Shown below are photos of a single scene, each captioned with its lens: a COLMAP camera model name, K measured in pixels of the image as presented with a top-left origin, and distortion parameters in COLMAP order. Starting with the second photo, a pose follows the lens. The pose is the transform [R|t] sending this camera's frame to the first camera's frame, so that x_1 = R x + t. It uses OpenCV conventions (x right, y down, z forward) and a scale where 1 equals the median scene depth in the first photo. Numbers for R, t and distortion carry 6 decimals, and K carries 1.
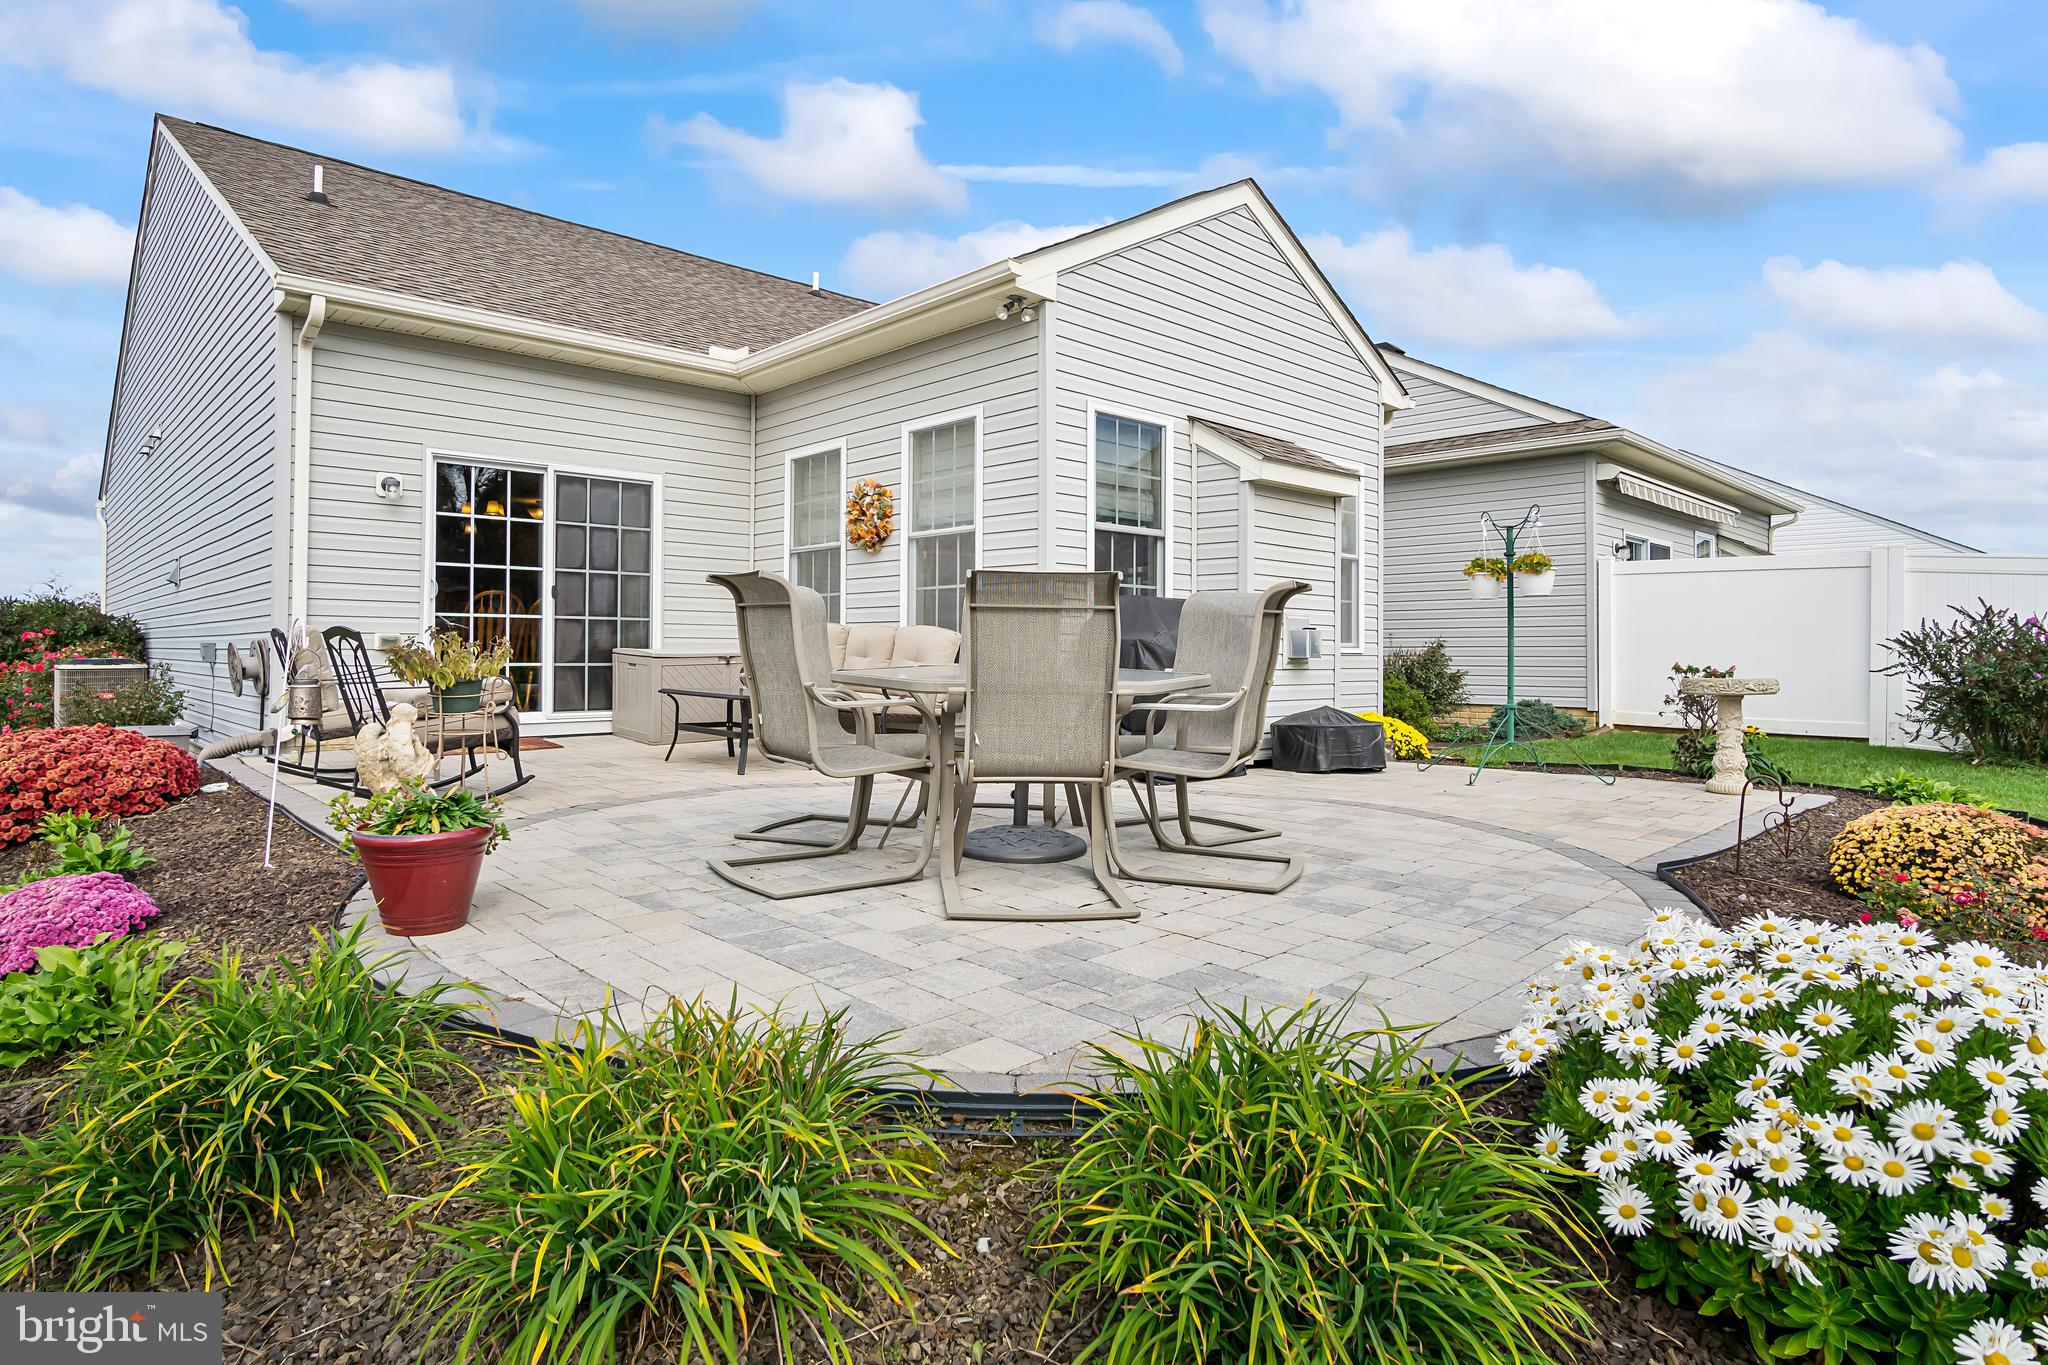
lens RADIAL K [[1104.2, 0, 1017.4], [0, 1104.2, 672.2], [0, 0, 1]] dist [-0.021833, 0.003360]
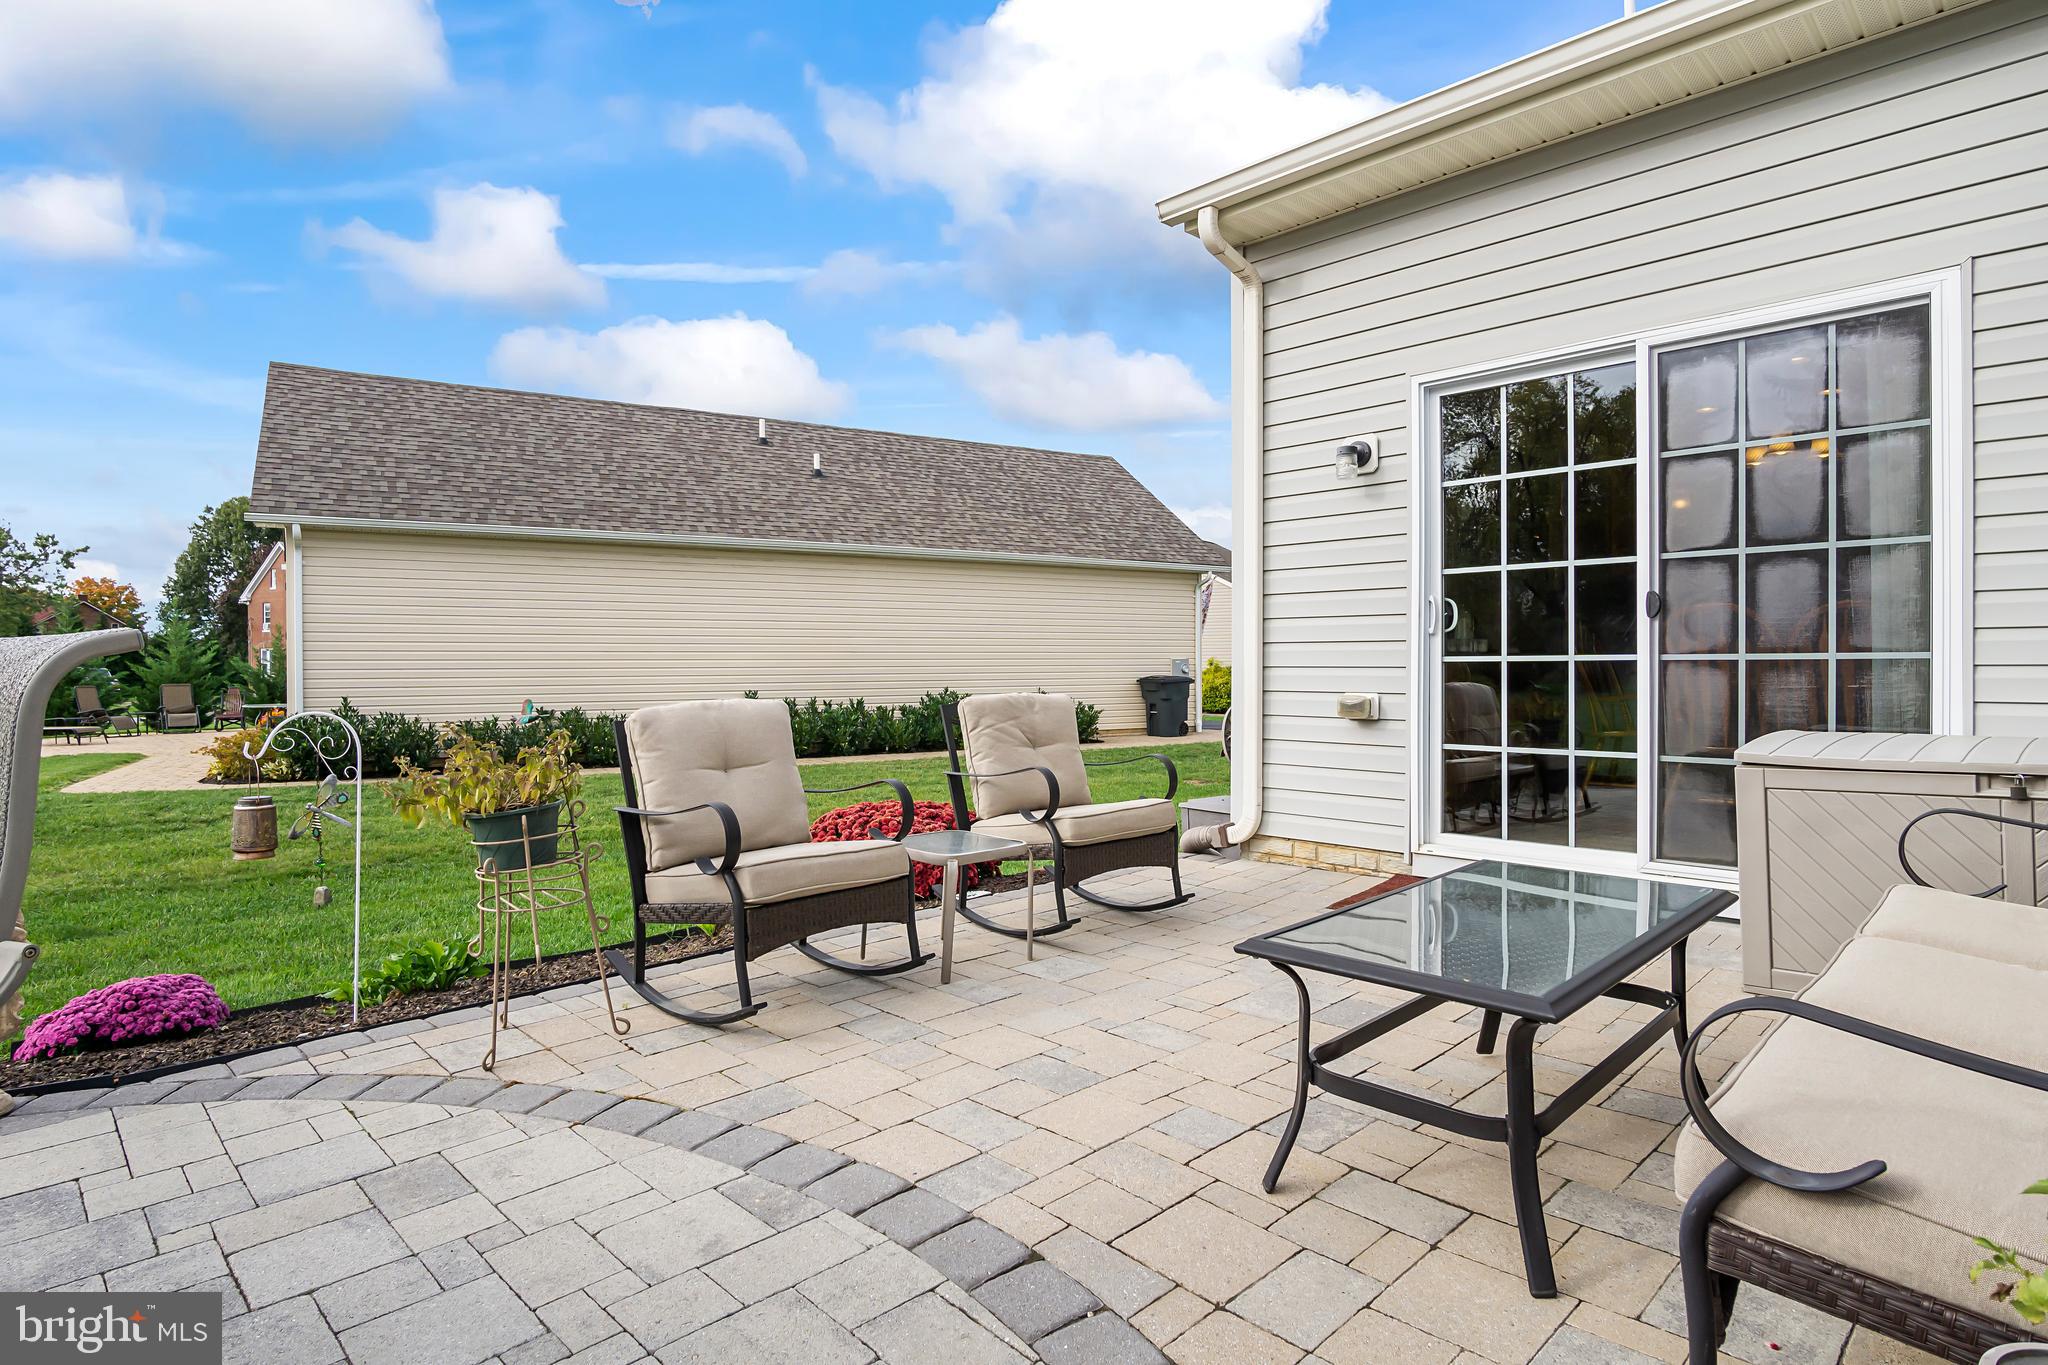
lens RADIAL K [[1104.2, 0, 1017.4], [0, 1104.2, 672.2], [0, 0, 1]] dist [-0.021833, 0.003360]
pose [[0.003817, 0.001520, -0.999992, 0.049712], [-0.009718, 0.999952, 0.001483, -0.042588], [0.999945, 0.009712, 0.003832, 0.738809]]
